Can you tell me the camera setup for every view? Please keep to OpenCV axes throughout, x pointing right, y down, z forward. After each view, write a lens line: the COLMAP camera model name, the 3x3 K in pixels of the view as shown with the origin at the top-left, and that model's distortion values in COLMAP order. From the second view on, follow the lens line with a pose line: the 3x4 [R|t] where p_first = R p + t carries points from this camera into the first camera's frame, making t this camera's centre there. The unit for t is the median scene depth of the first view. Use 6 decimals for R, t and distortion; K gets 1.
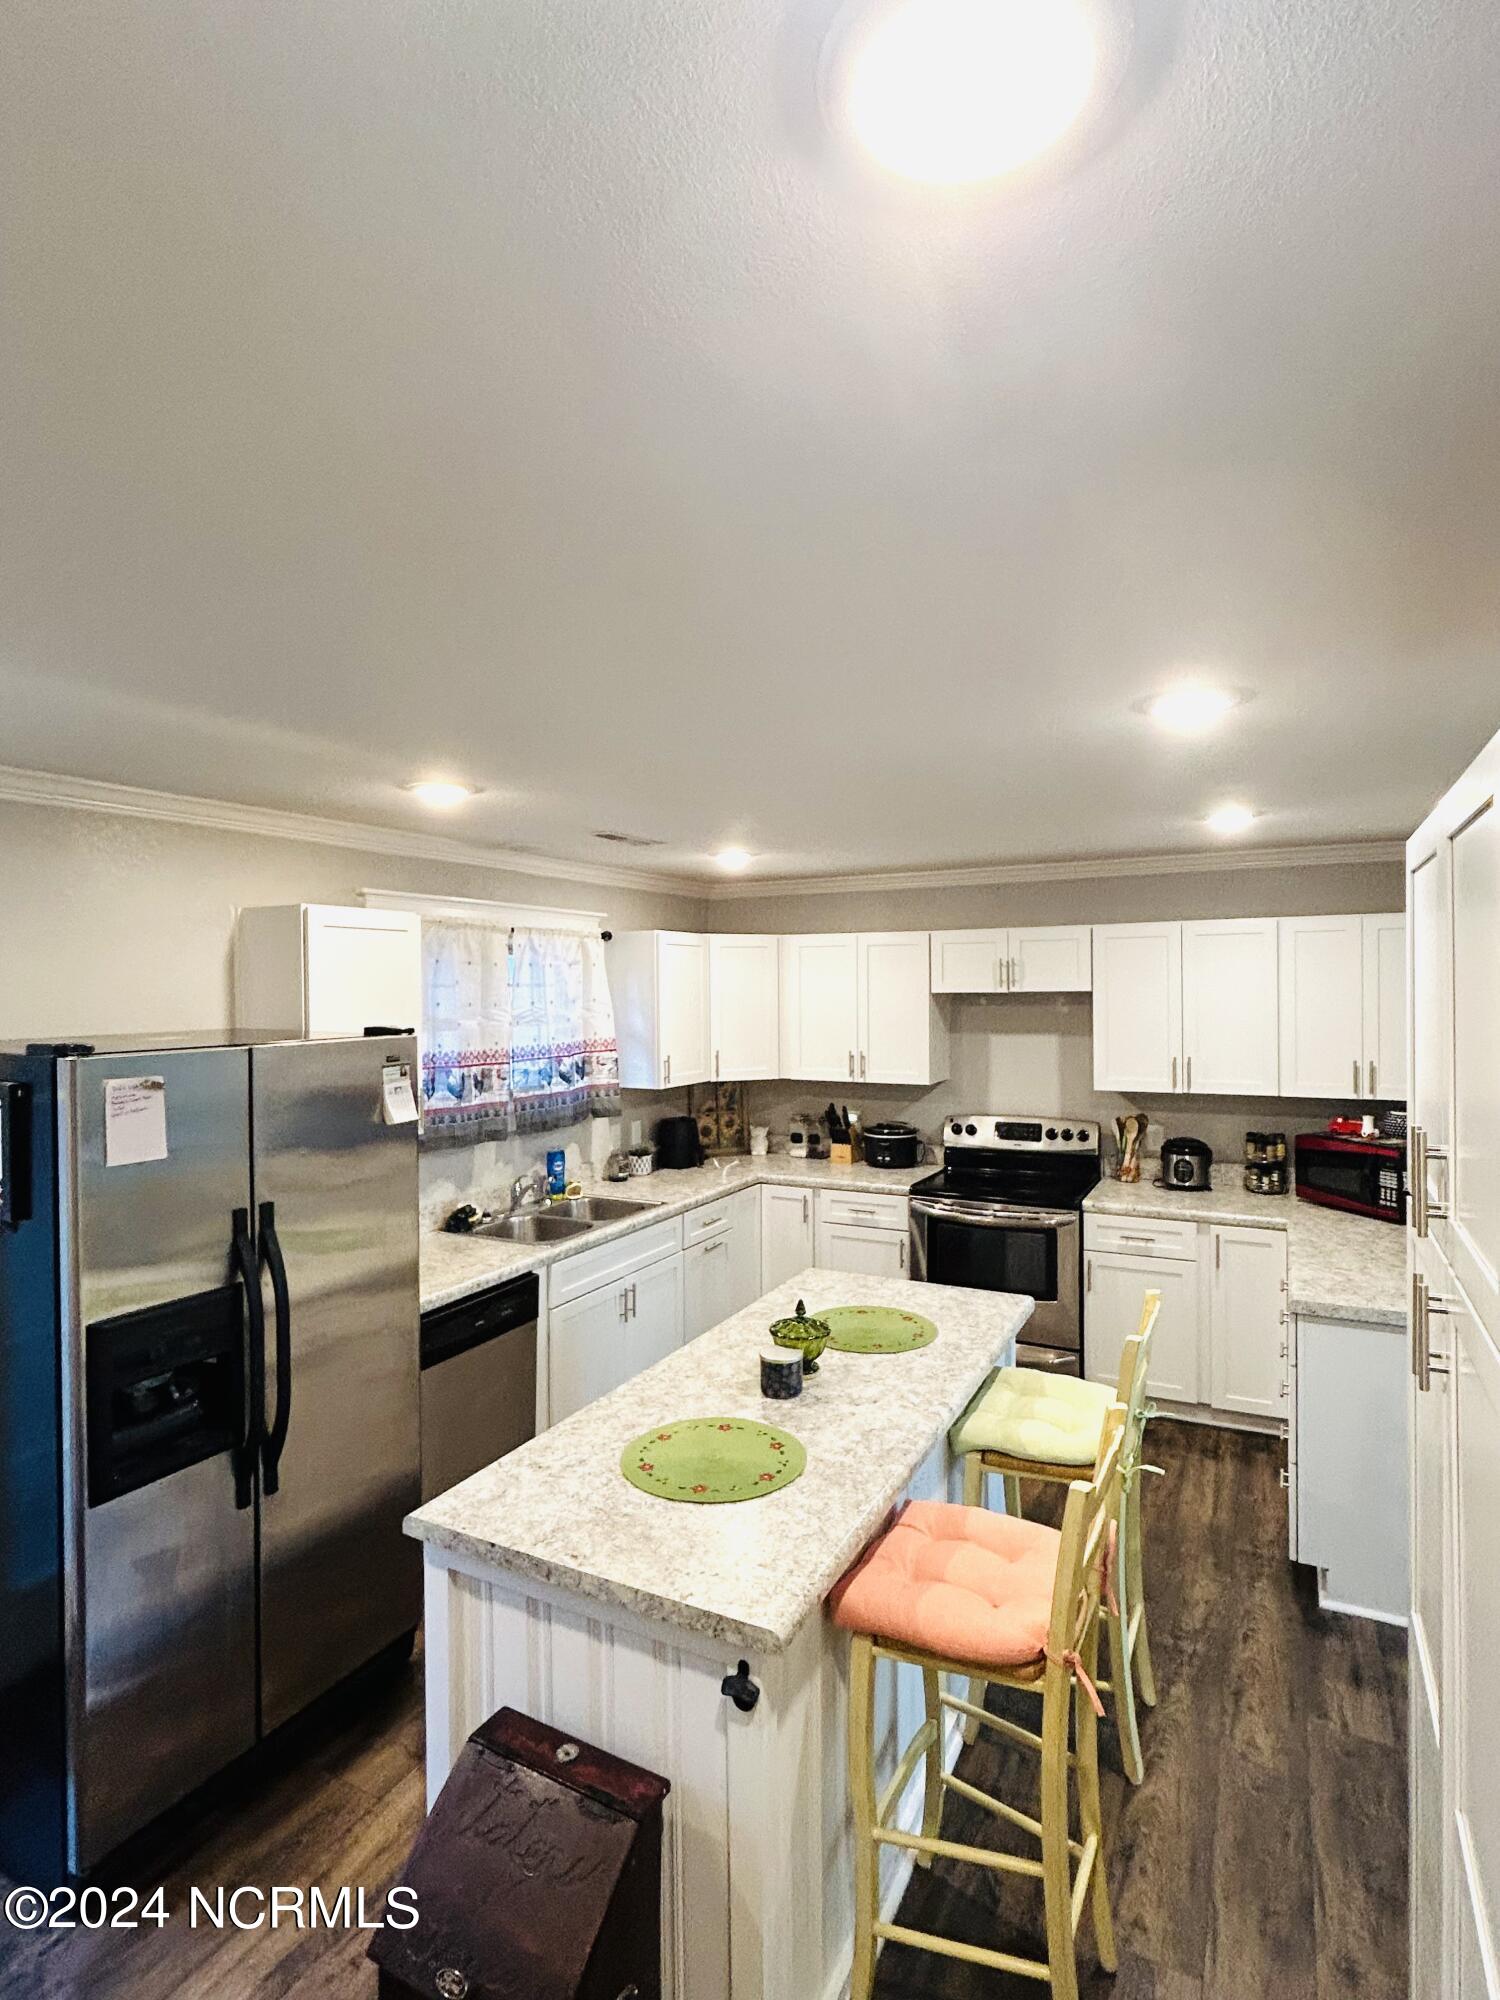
lens RADIAL K [[1031.2, 0, 744.8], [0, 1031.2, 995.7], [0, 0, 1]] dist [0.002320, 0.000069]
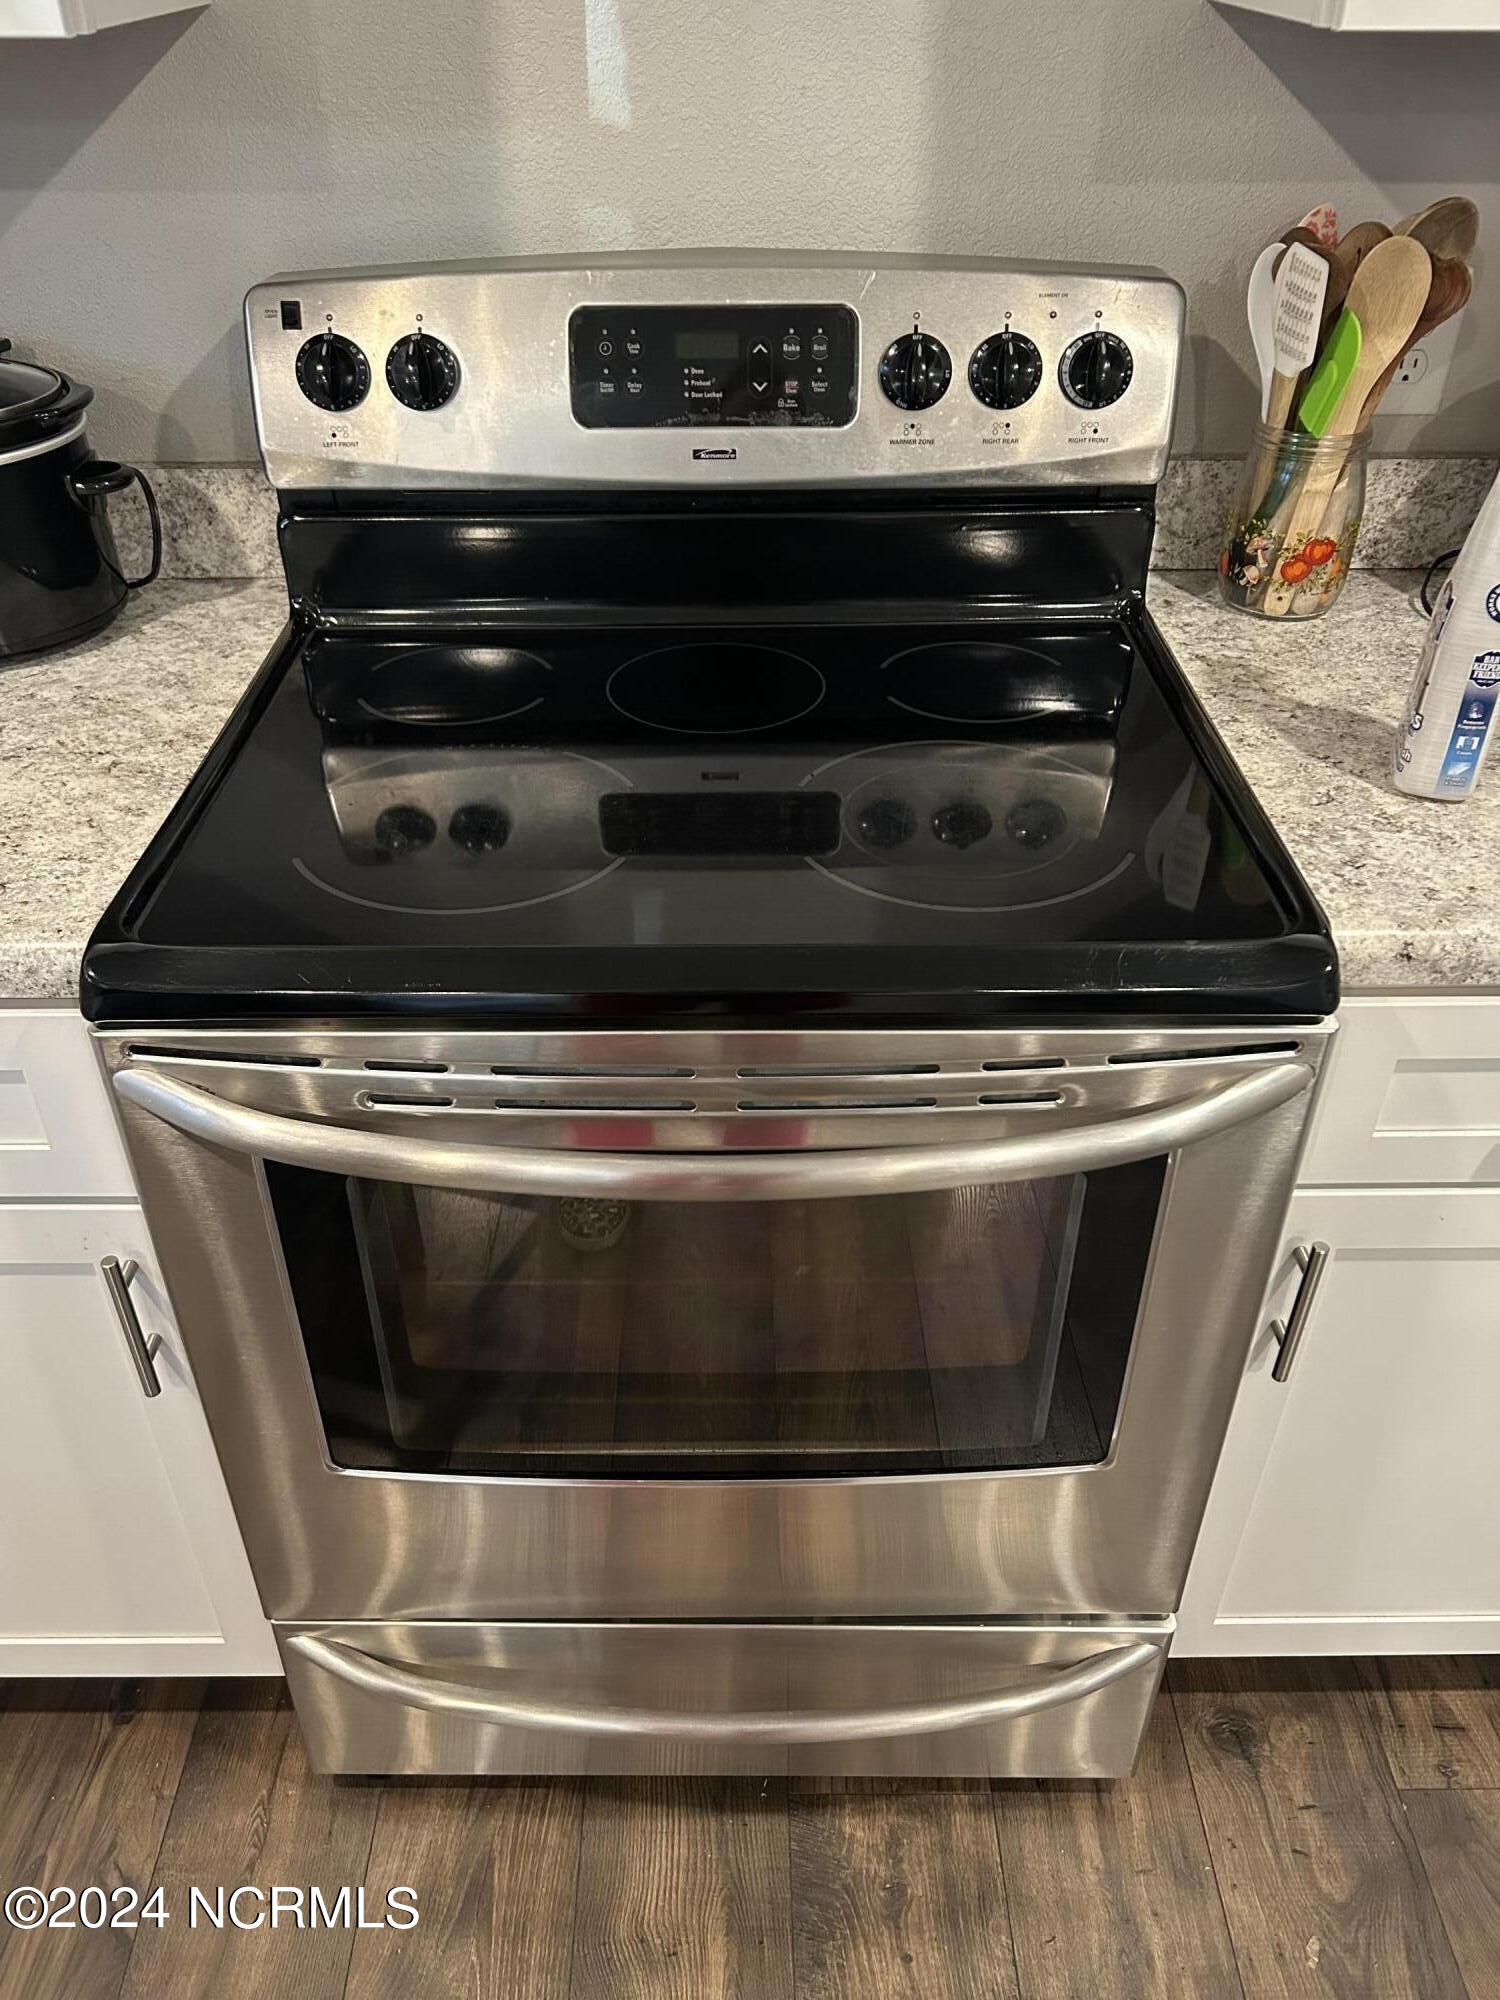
lens RADIAL K [[1519.6, 0, 741.3], [0, 1519.6, 1004.6], [0, 0, 1]] dist [0.009634, 0.002251]
pose [[0.884134, -0.262261, 0.386686, 0.152922], [-0.002728, 0.824696, 0.565570, 0.080553], [-0.467225, -0.501095, 0.728426, 0.791757]]
